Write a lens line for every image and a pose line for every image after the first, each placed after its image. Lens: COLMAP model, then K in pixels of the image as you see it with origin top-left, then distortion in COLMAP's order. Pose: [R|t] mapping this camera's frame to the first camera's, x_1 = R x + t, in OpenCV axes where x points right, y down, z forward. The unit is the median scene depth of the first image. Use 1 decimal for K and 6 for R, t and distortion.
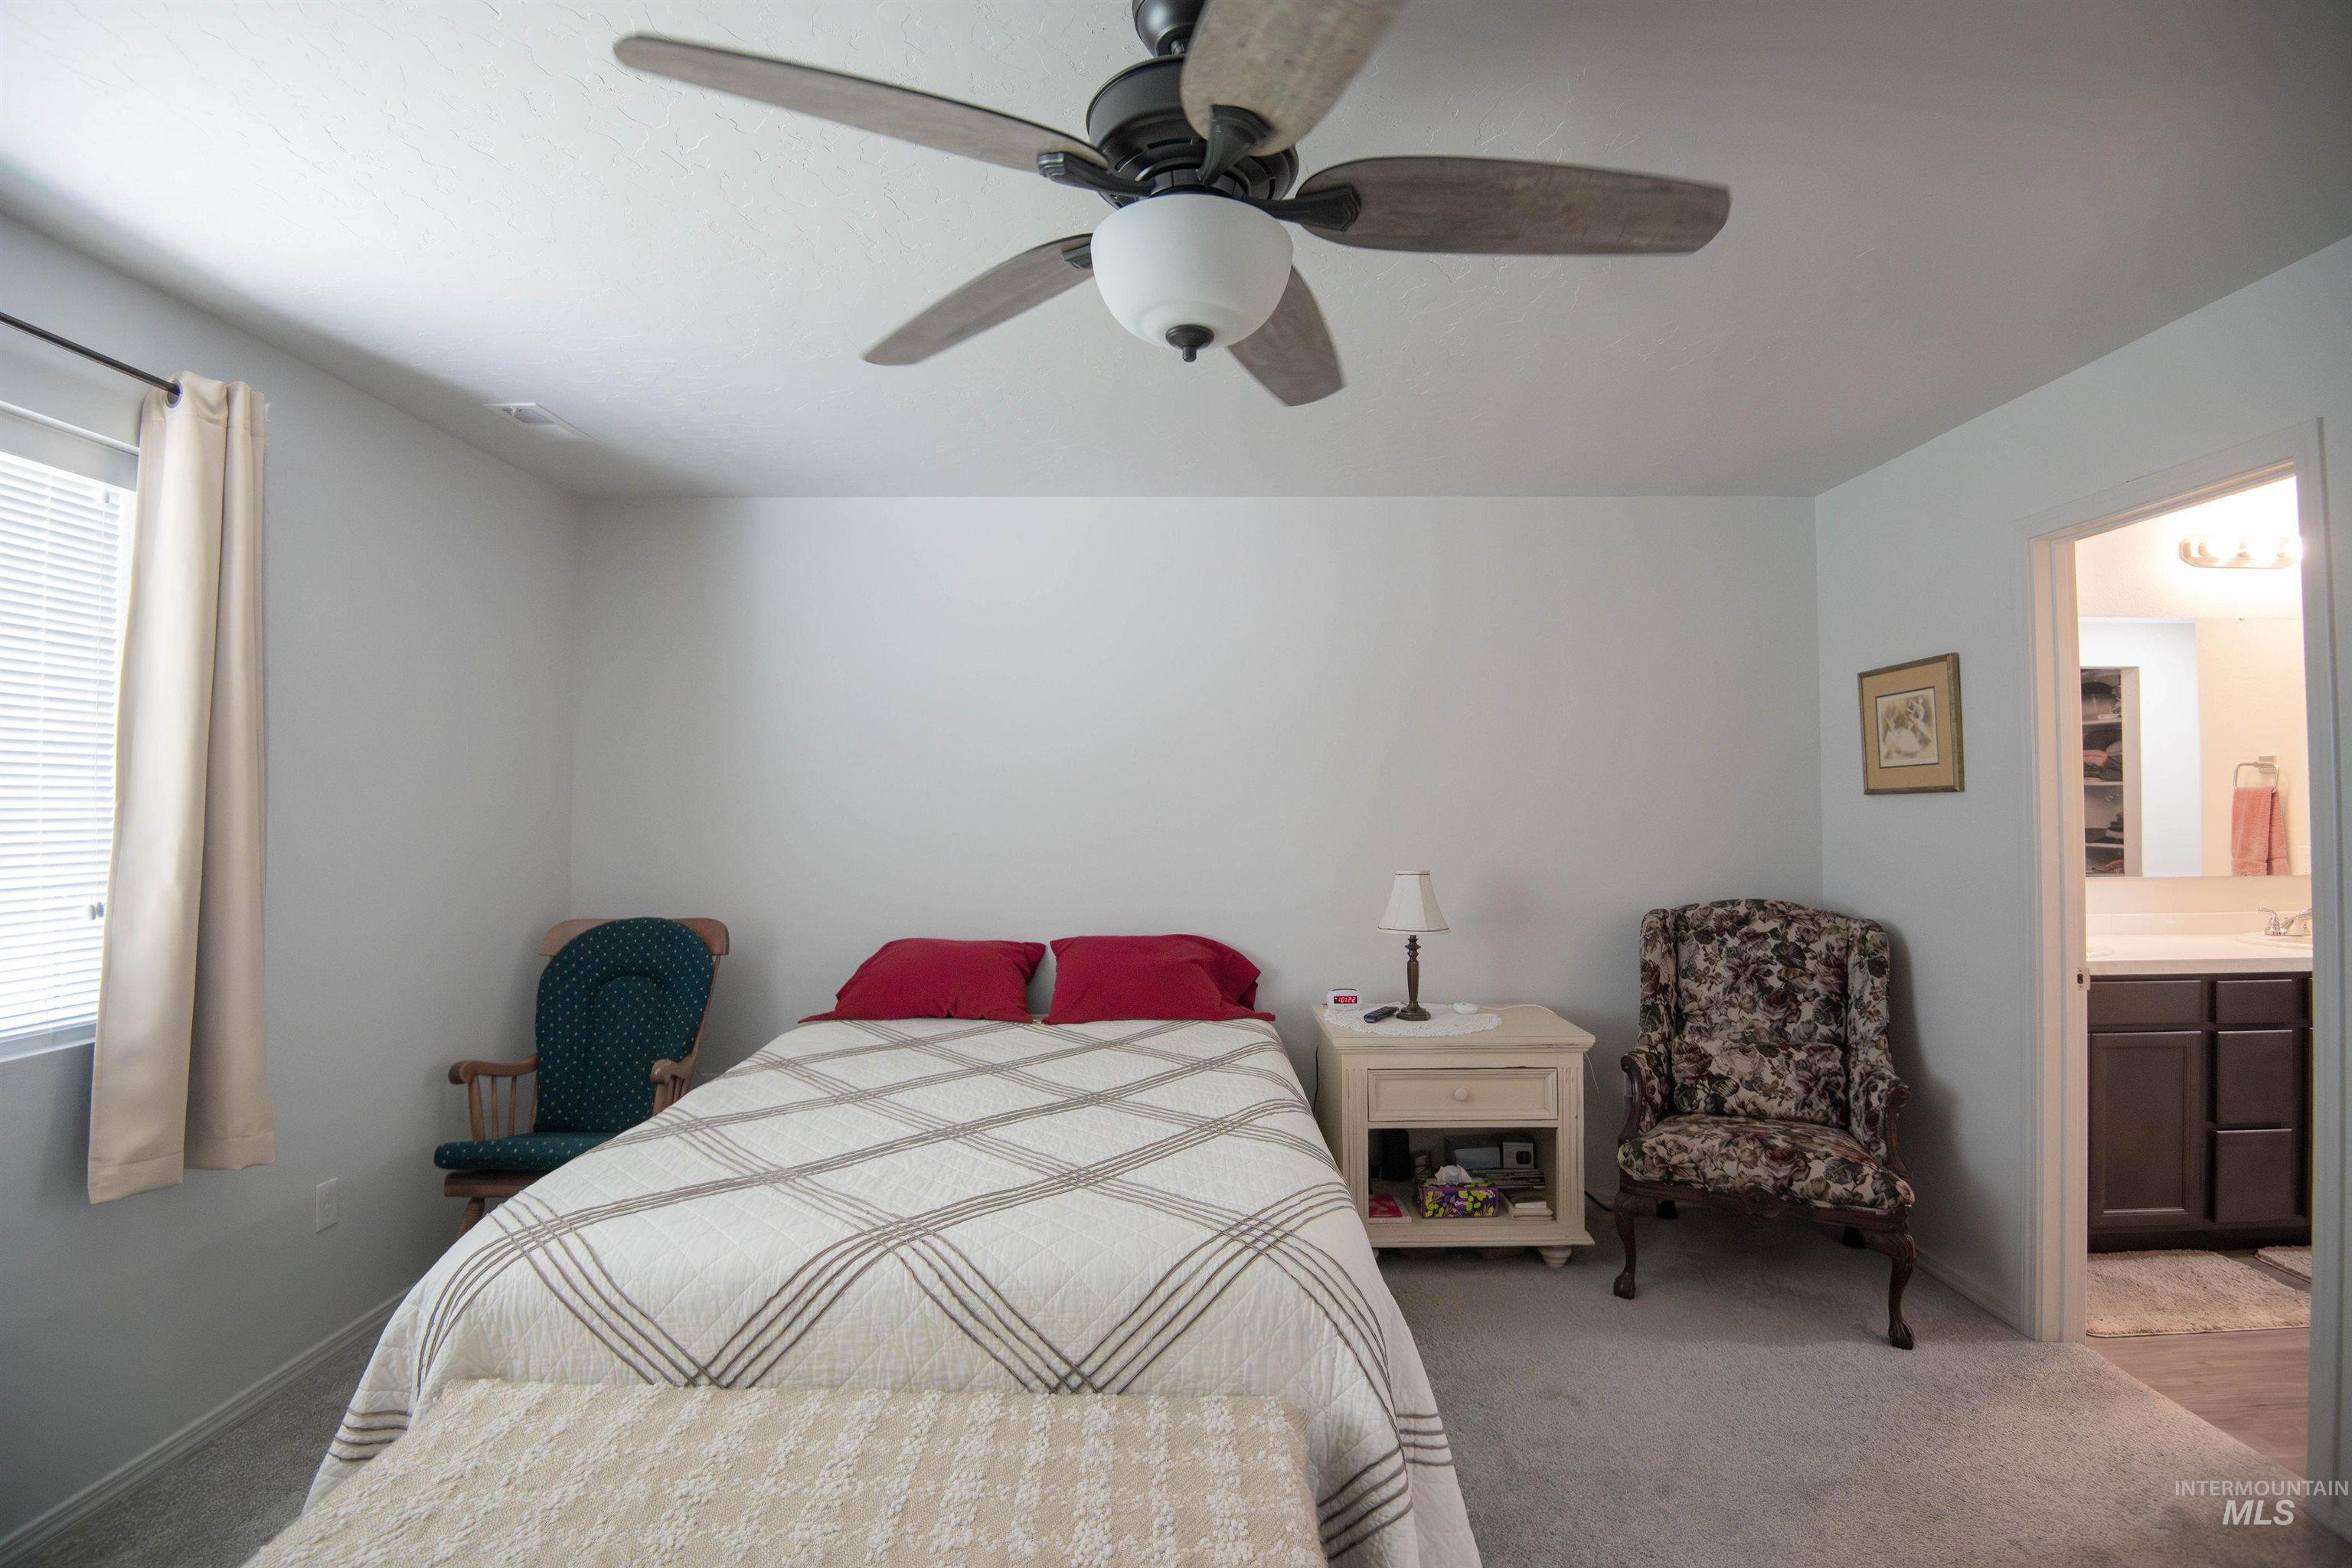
lens RADIAL K [[1090.3, 0, 1179.3], [0, 1090.3, 777.1], [0, 0, 1]] dist [-0.000611, -0.023737]
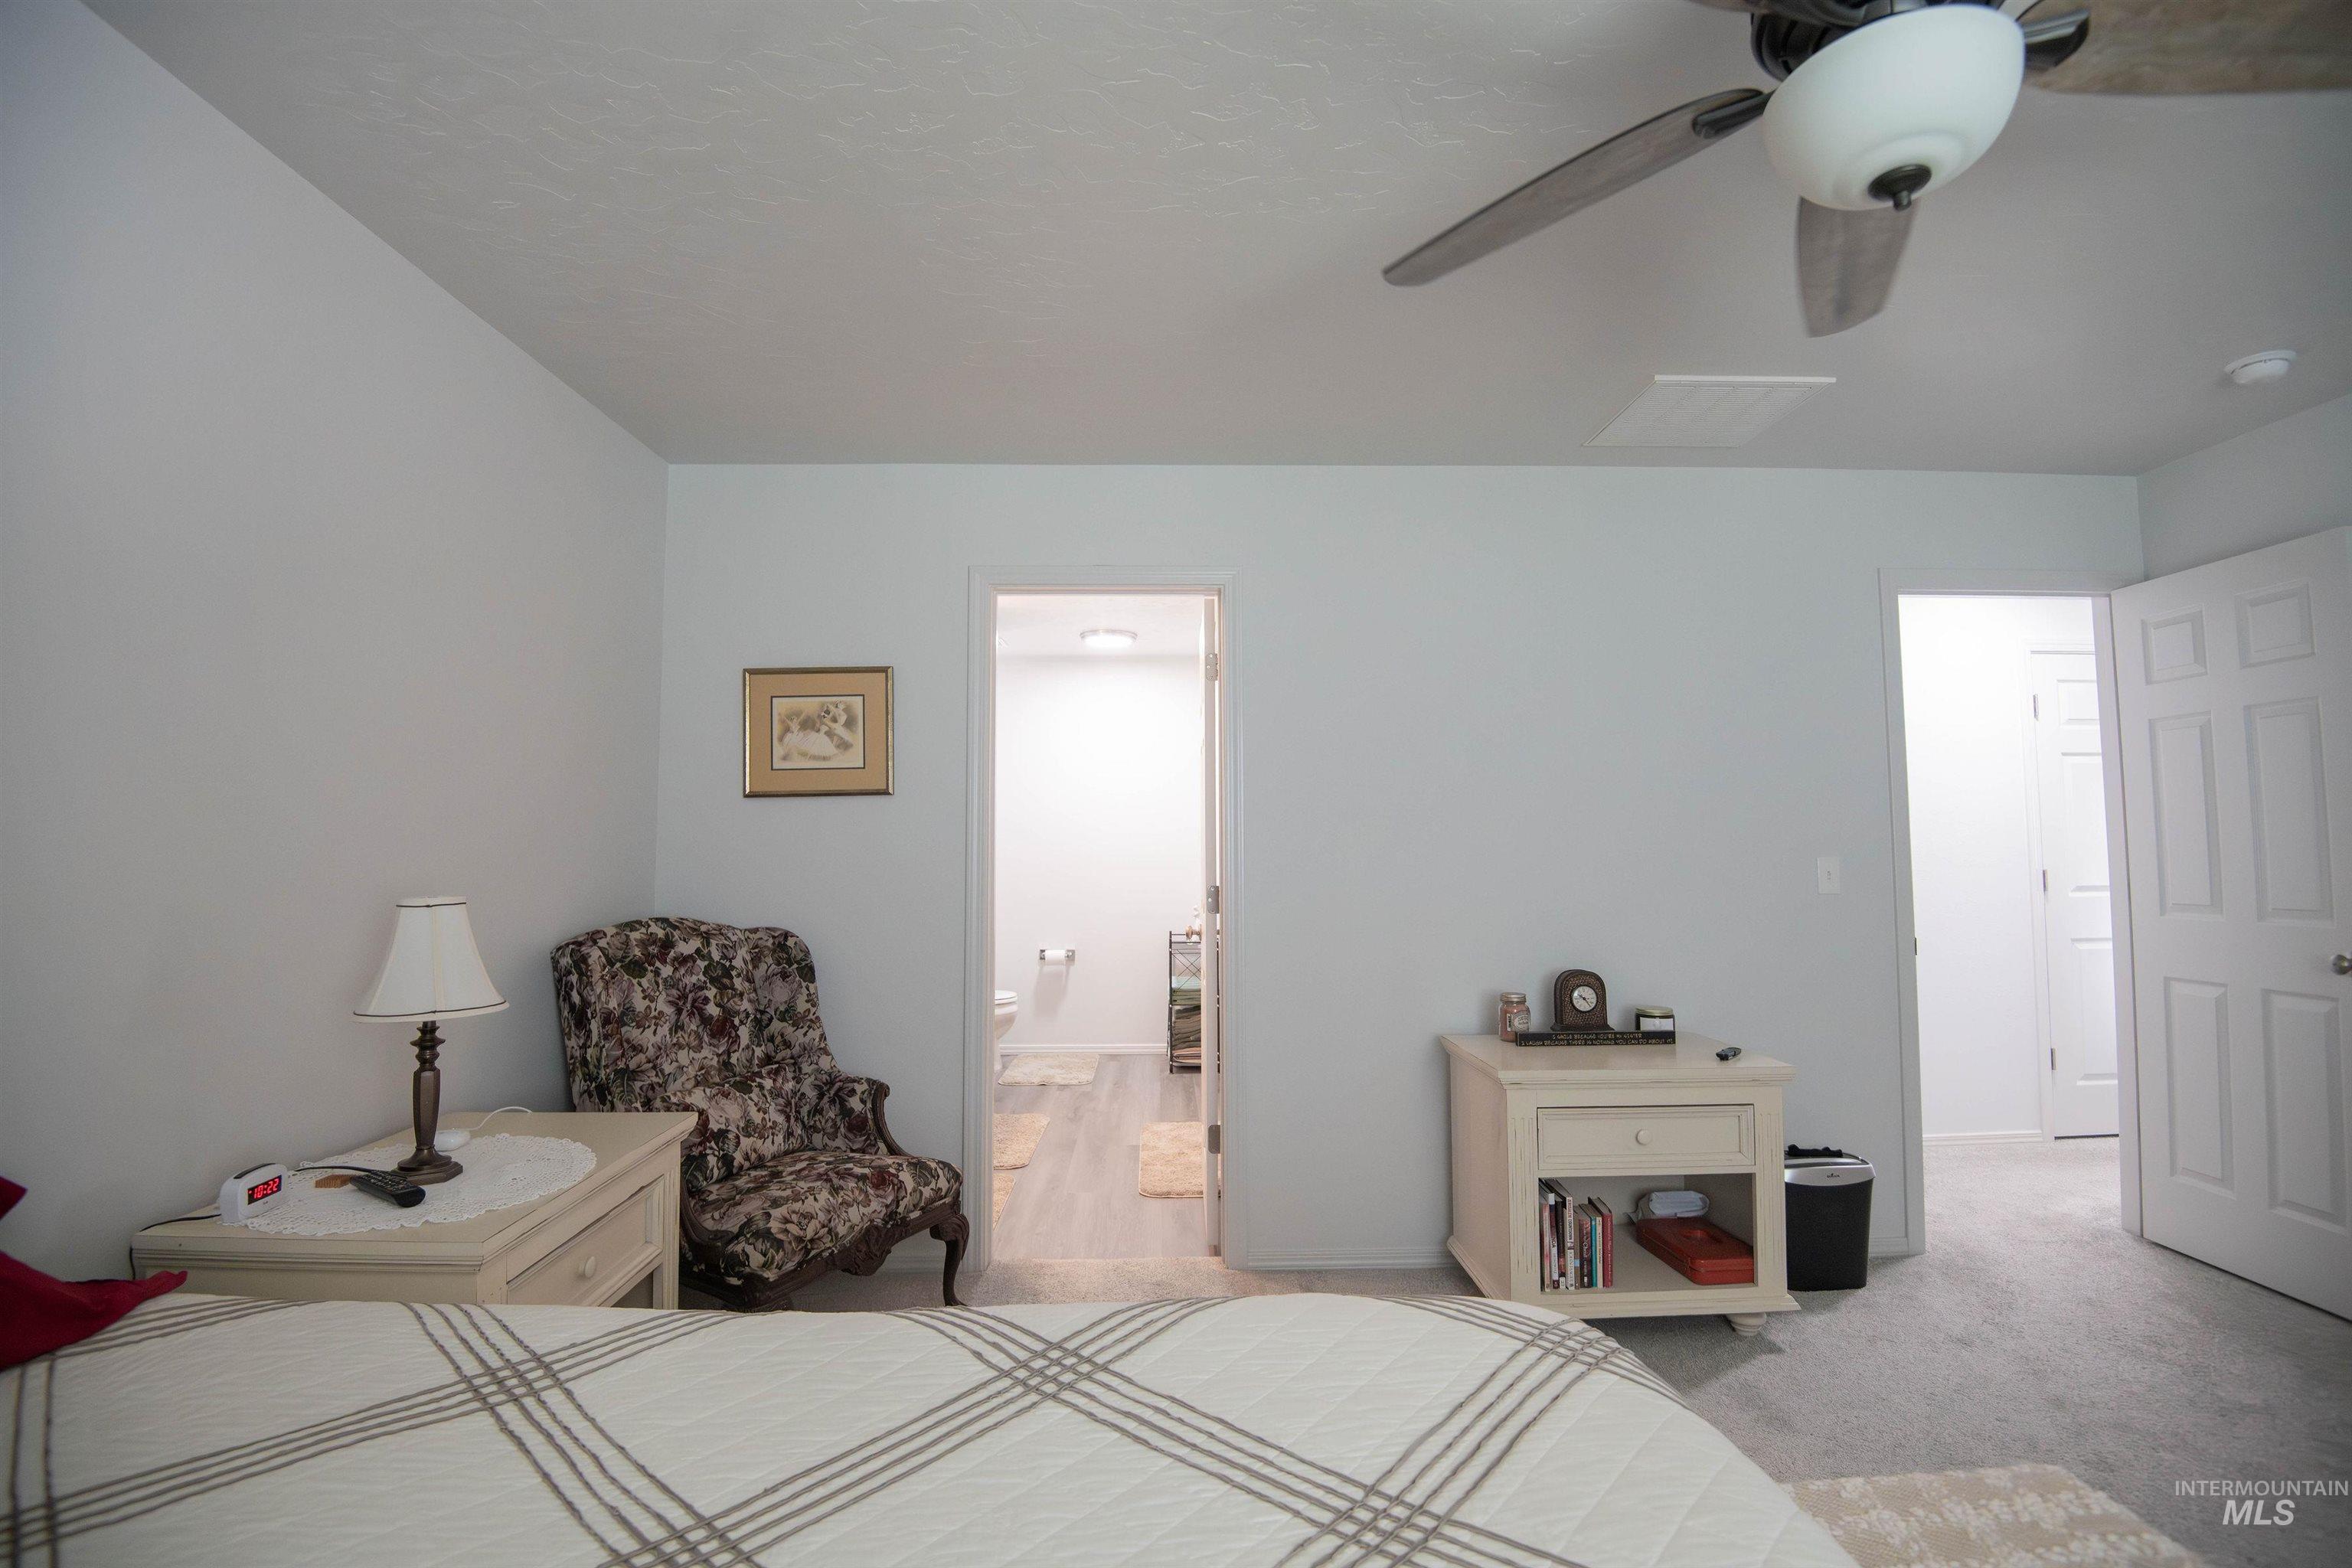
lens RADIAL K [[1090.3, 0, 1179.3], [0, 1090.3, 777.1], [0, 0, 1]] dist [-0.000611, -0.023737]
pose [[-0.017980, 0.064506, 0.997755, -0.342846], [-0.021620, 0.997658, -0.064889, 0.055481], [-0.999605, -0.022738, -0.016543, 0.678540]]
